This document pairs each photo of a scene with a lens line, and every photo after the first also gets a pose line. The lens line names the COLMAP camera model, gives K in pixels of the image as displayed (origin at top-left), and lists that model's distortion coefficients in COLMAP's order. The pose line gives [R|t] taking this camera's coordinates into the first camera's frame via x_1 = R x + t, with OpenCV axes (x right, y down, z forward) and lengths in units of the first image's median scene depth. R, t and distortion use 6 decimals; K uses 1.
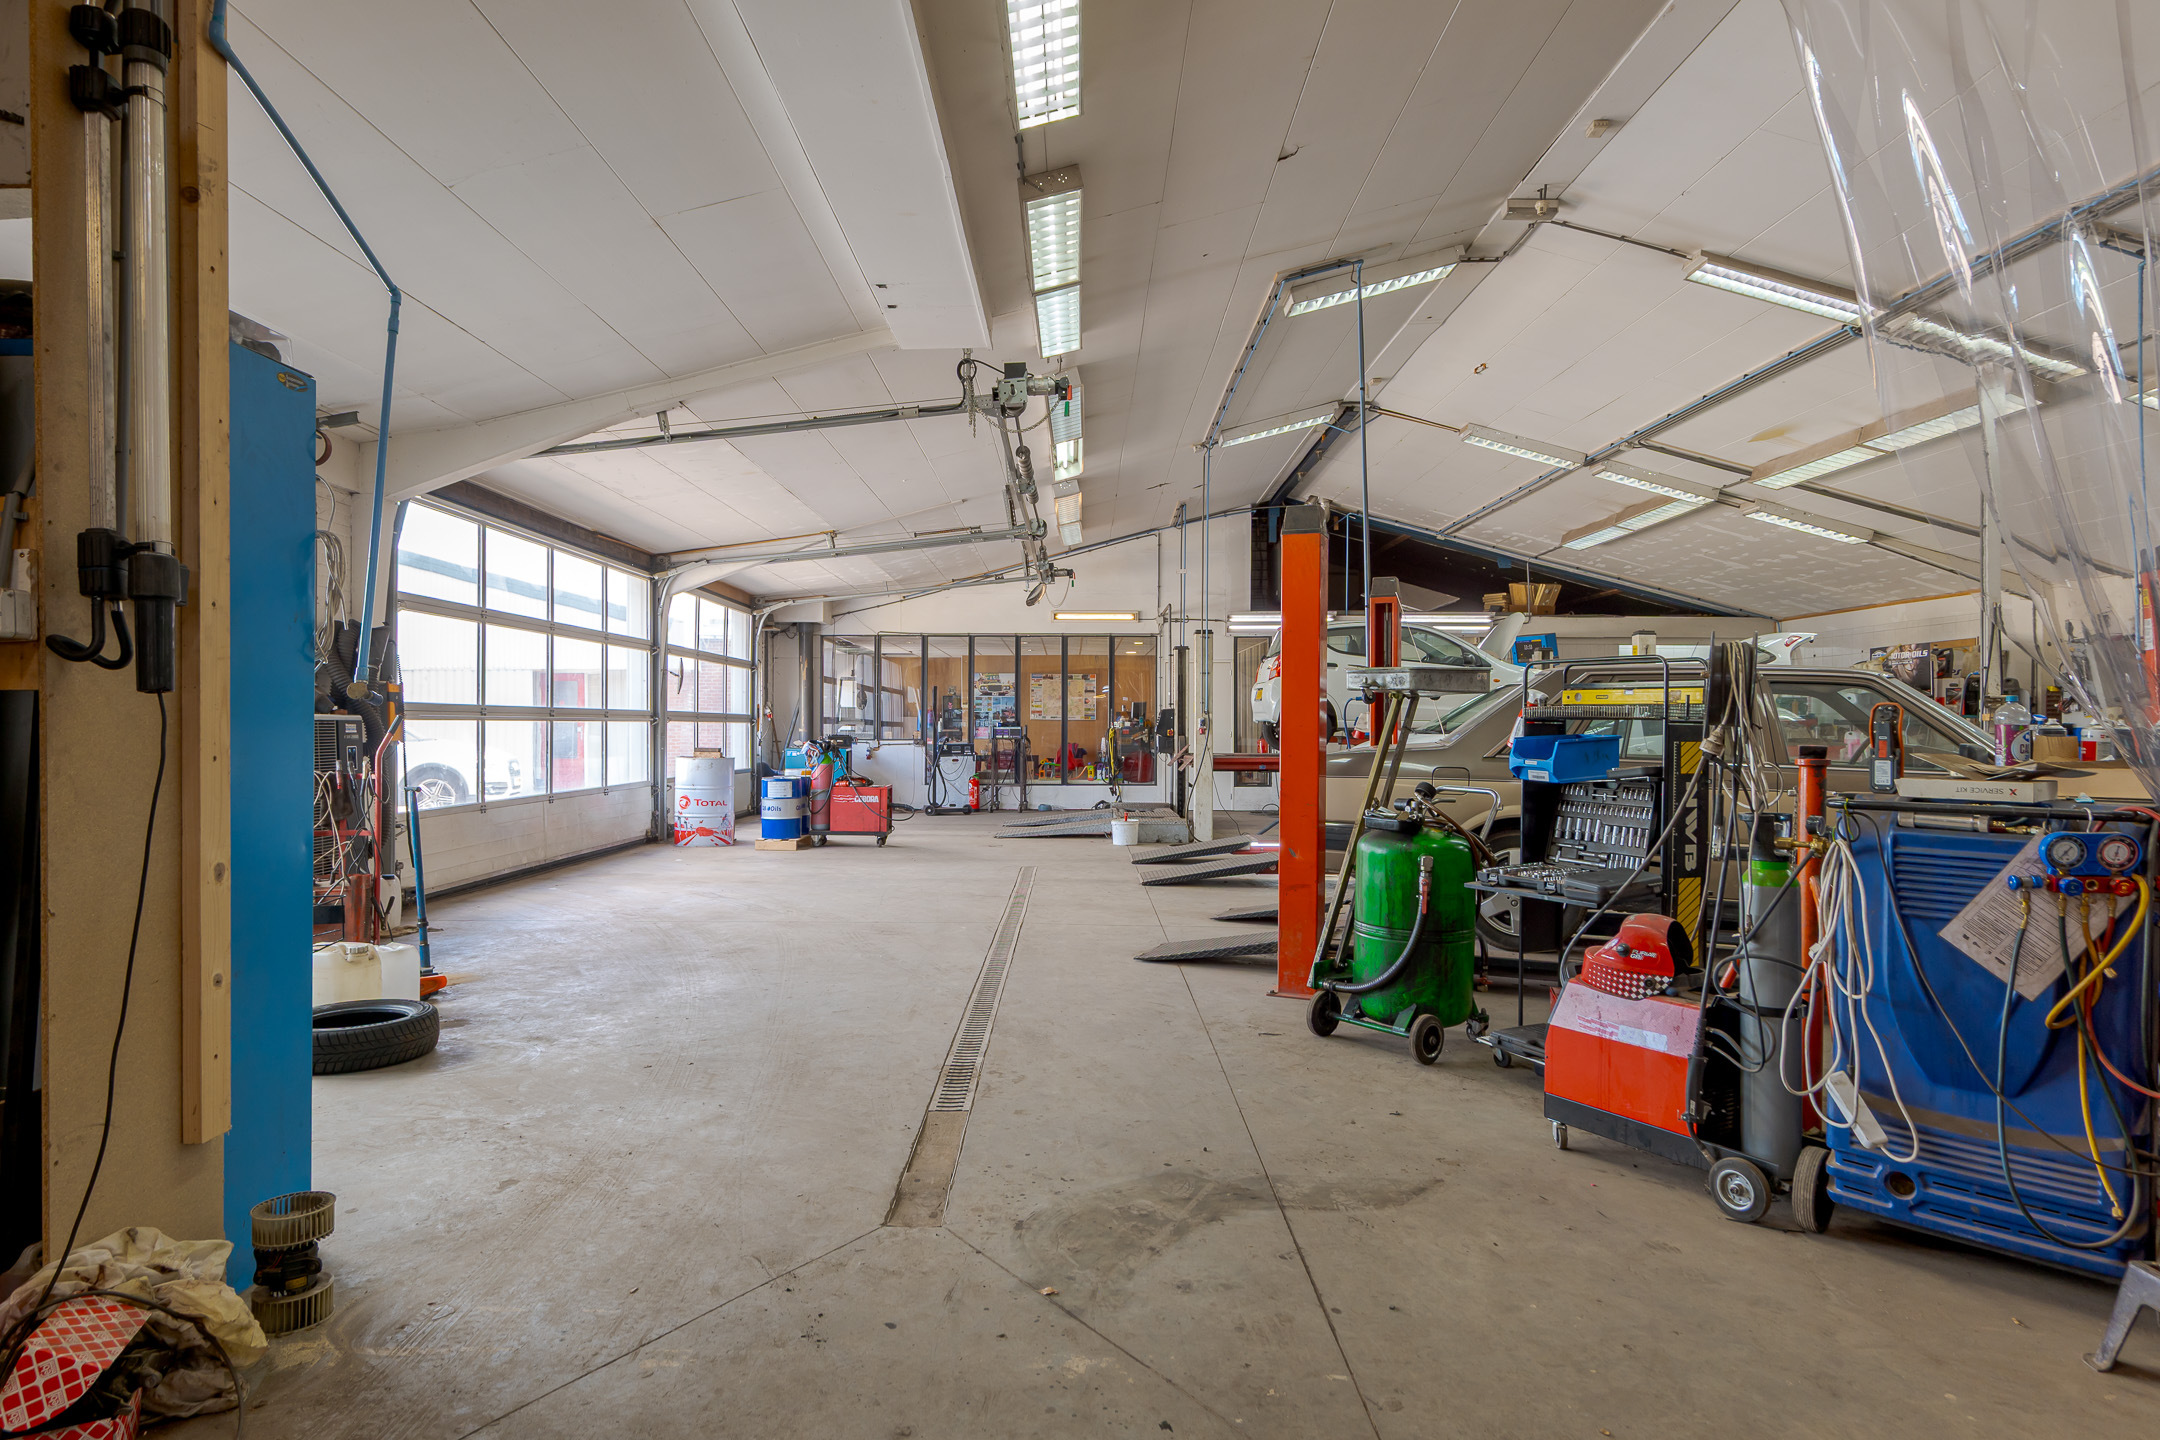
lens RADIAL K [[1249.2, 0, 1059.4], [0, 1249.2, 727.6], [0, 0, 1]] dist [-0.012730, 0.001287]
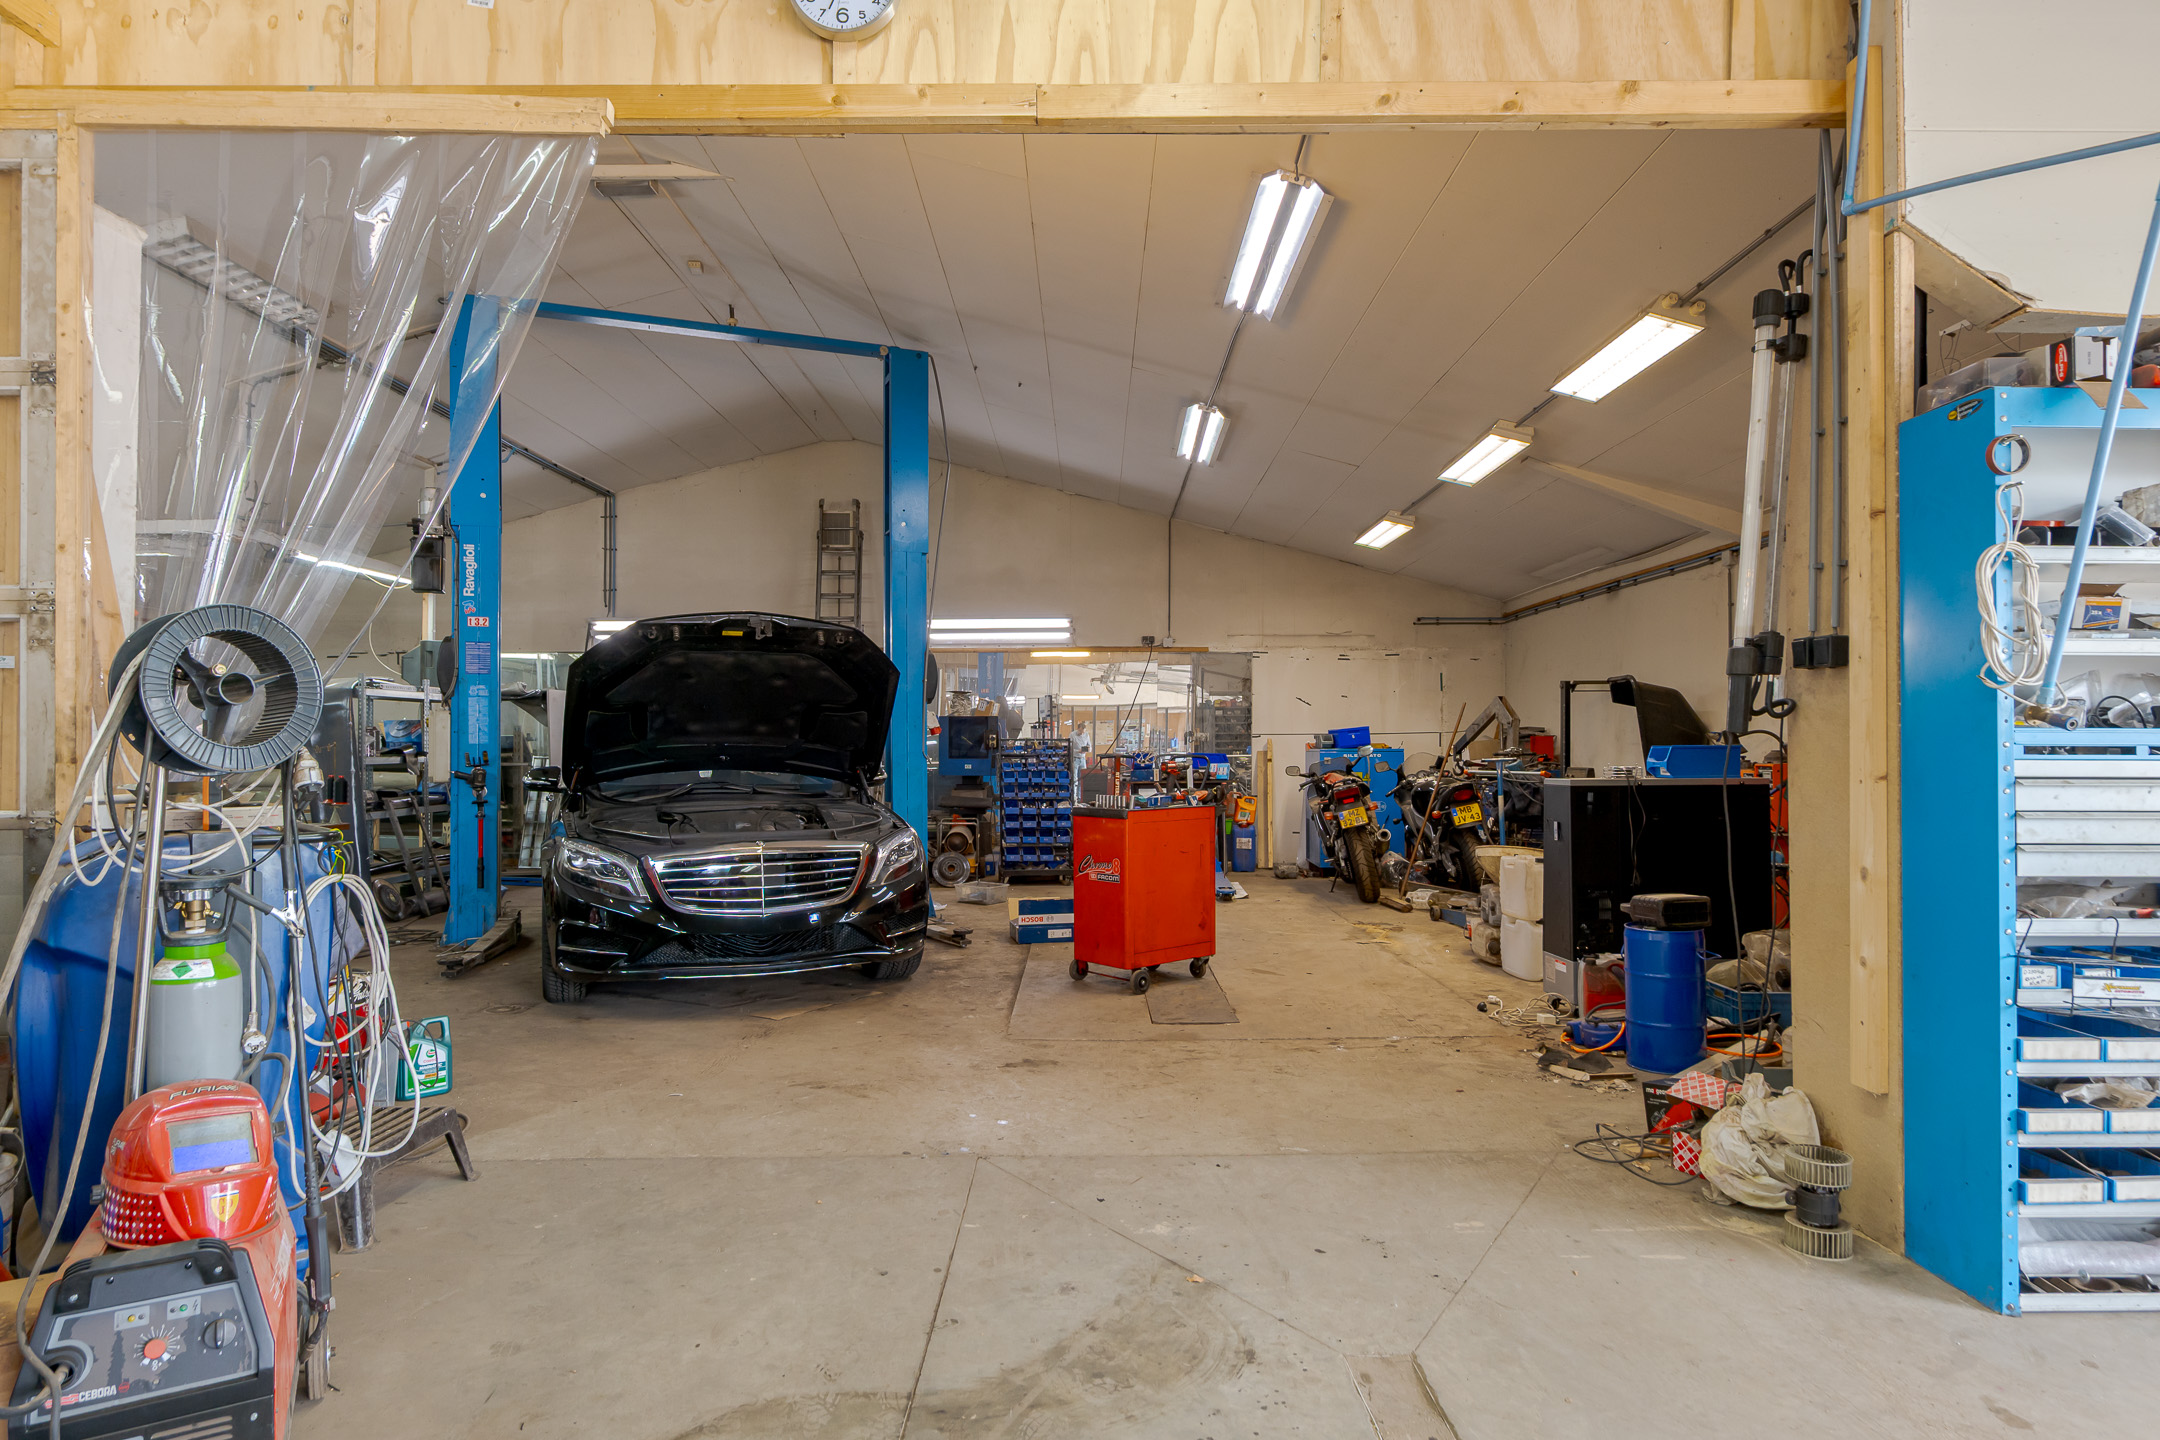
lens RADIAL K [[1249.2, 0, 1085.5], [0, 1249.2, 740.3], [0, 0, 1]] dist [-0.012730, 0.001287]
pose [[-0.999969, -0.003665, -0.006918, 0.031275], [-0.003645, 0.999989, -0.002869, -0.002559], [0.006929, -0.002843, -0.999972, 0.678589]]
